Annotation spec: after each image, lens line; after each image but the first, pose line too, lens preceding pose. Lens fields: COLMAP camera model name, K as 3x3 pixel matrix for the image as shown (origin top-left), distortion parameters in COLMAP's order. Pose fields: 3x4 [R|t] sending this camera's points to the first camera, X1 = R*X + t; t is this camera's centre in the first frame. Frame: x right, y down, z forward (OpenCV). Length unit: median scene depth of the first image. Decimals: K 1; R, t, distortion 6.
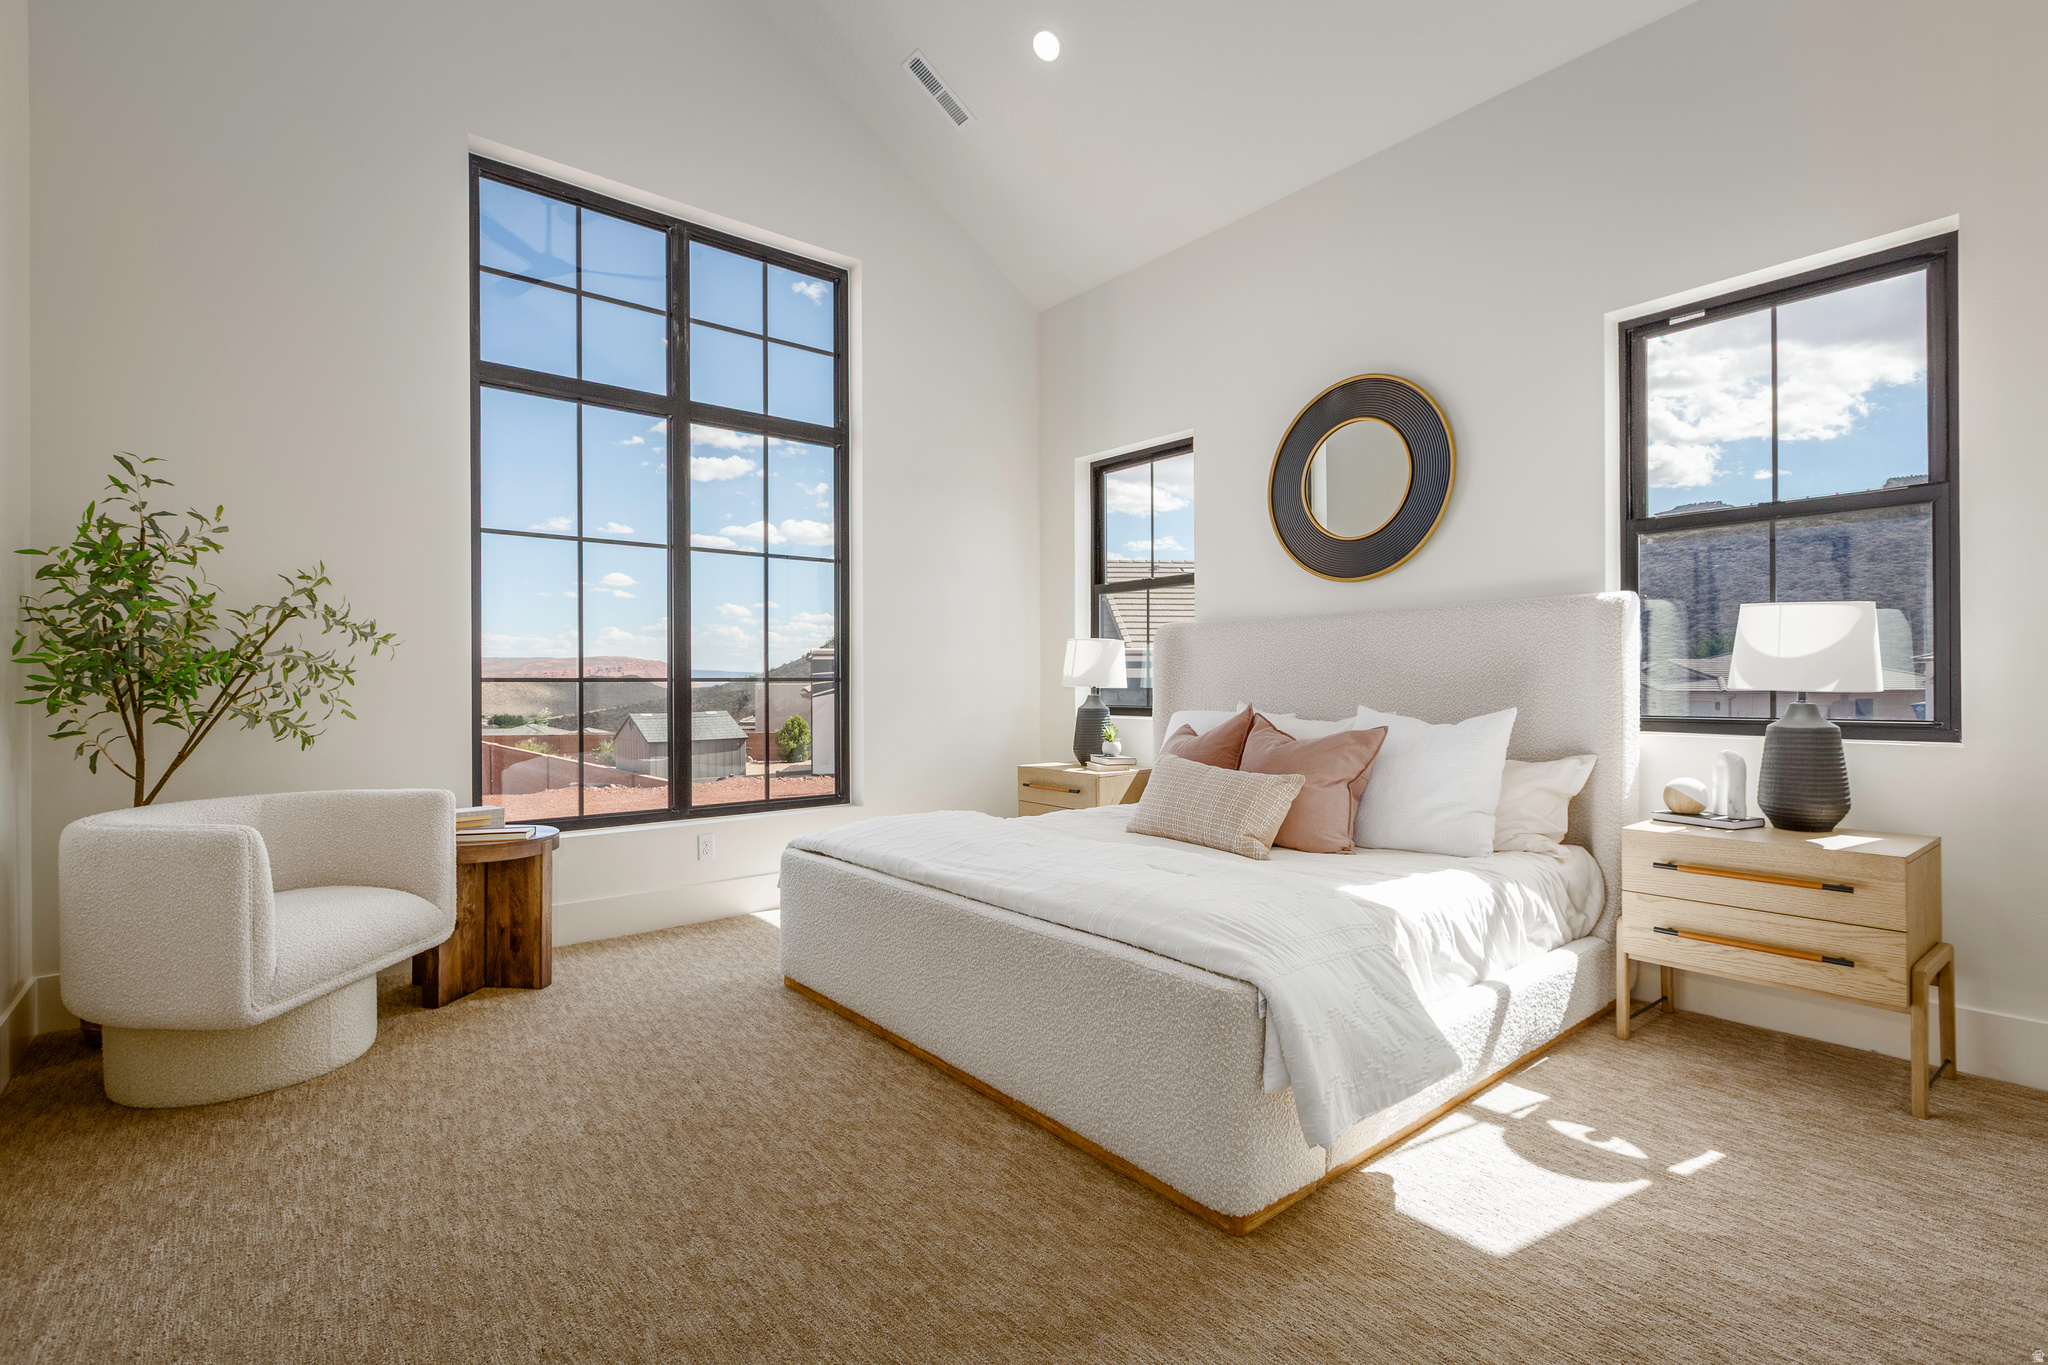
lens RADIAL K [[915.4, 0, 1064.4], [0, 915.4, 686.6], [0, 0, 1]] dist [-0.001155, -0.000747]
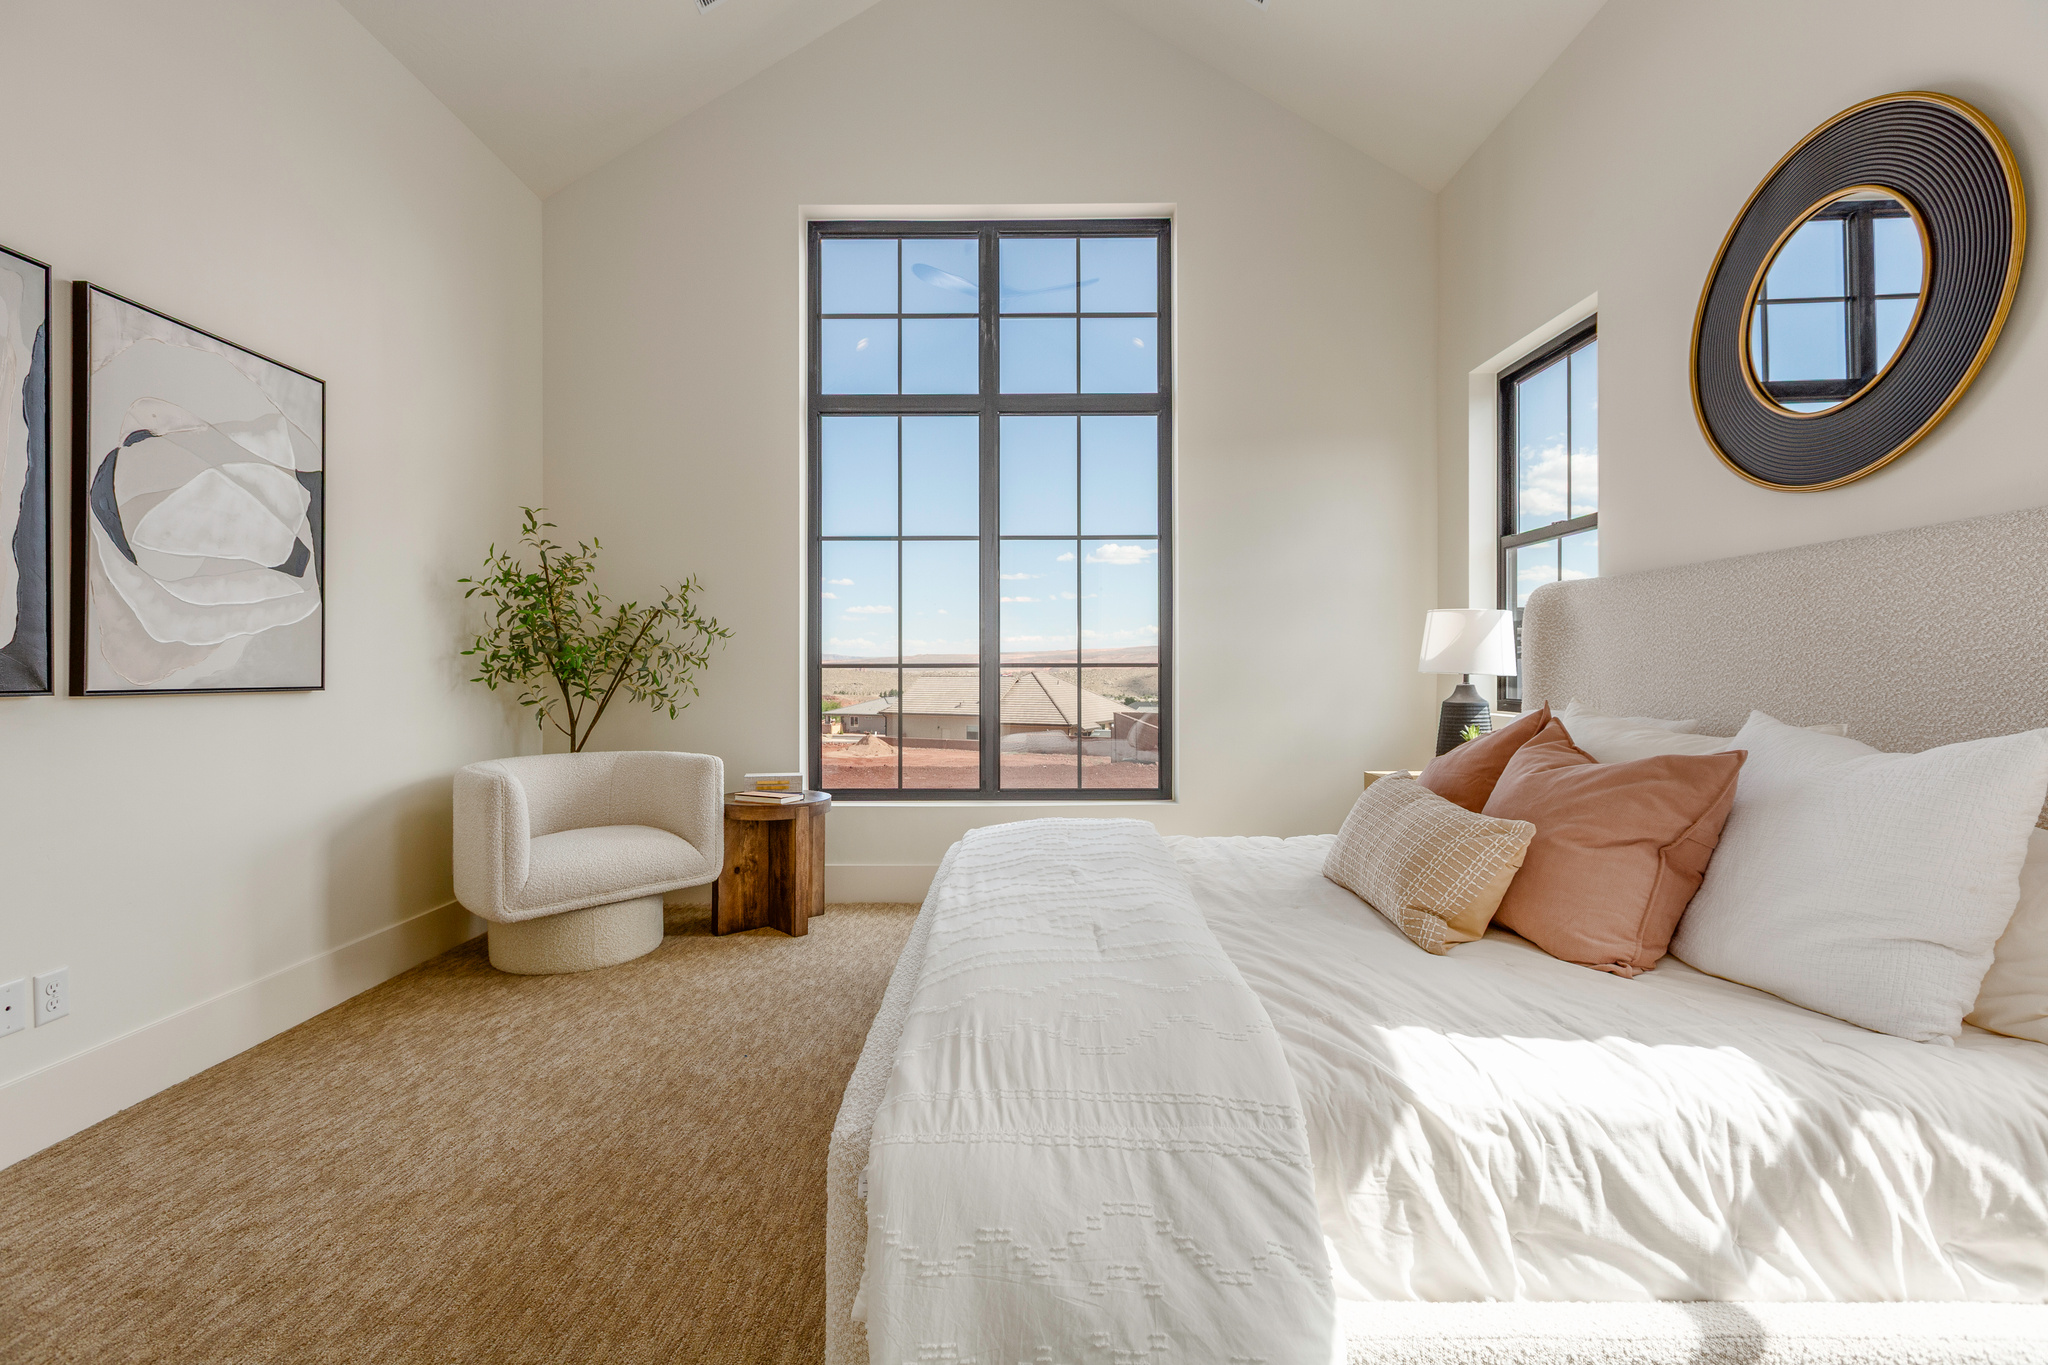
lens RADIAL K [[915.4, 0, 1002.4], [0, 915.4, 672.5], [0, 0, 1]] dist [-0.001155, -0.000747]
pose [[0.761802, 0.004446, -0.647795, 0.364136], [-0.004297, 0.999989, 0.001810, -0.001700], [0.647796, 0.001405, 0.761813, 0.303210]]
